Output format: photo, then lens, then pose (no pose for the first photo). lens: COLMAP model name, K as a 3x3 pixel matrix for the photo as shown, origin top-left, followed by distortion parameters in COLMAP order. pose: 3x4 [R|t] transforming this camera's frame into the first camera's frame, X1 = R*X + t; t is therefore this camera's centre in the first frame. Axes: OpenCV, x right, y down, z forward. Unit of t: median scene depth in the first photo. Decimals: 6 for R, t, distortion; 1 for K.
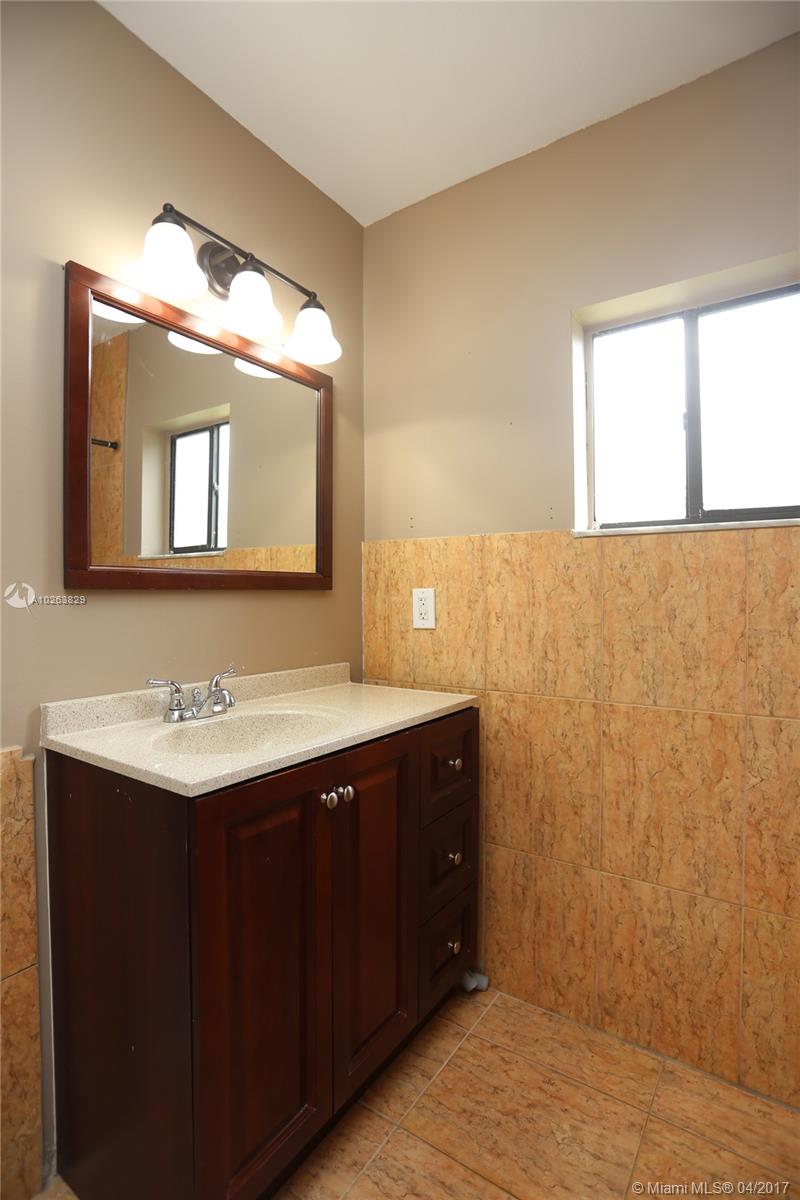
lens RADIAL K [[585.5, 0, 405.7], [0, 585.5, 600.2], [0, 0, 1]] dist [-0.011565, 0.002833]
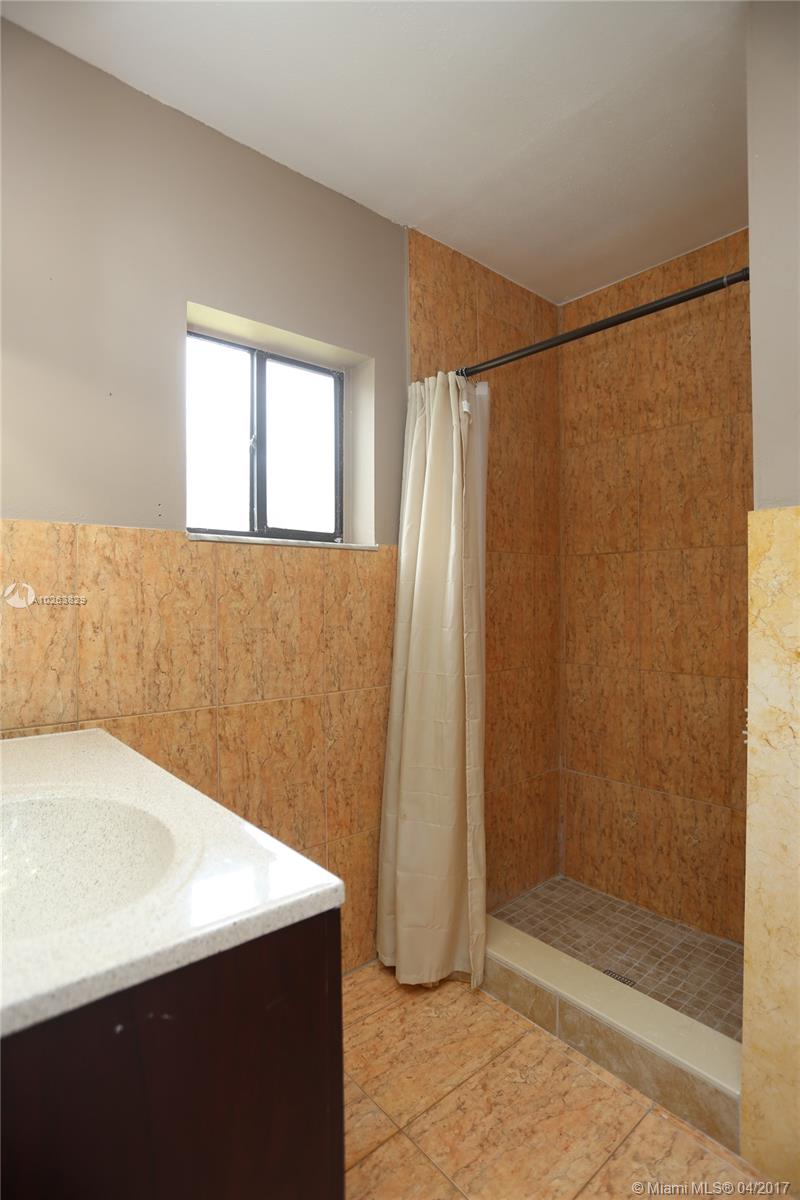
lens RADIAL K [[613.1, 0, 405.8], [0, 613.1, 598.1], [0, 0, 1]] dist [-0.014214, 0.002360]
pose [[0.309017, 0.001179, 0.951056, -0.563810], [0.011422, 0.999923, -0.004951, -0.003290], [-0.950988, 0.012393, 0.308979, 0.363610]]
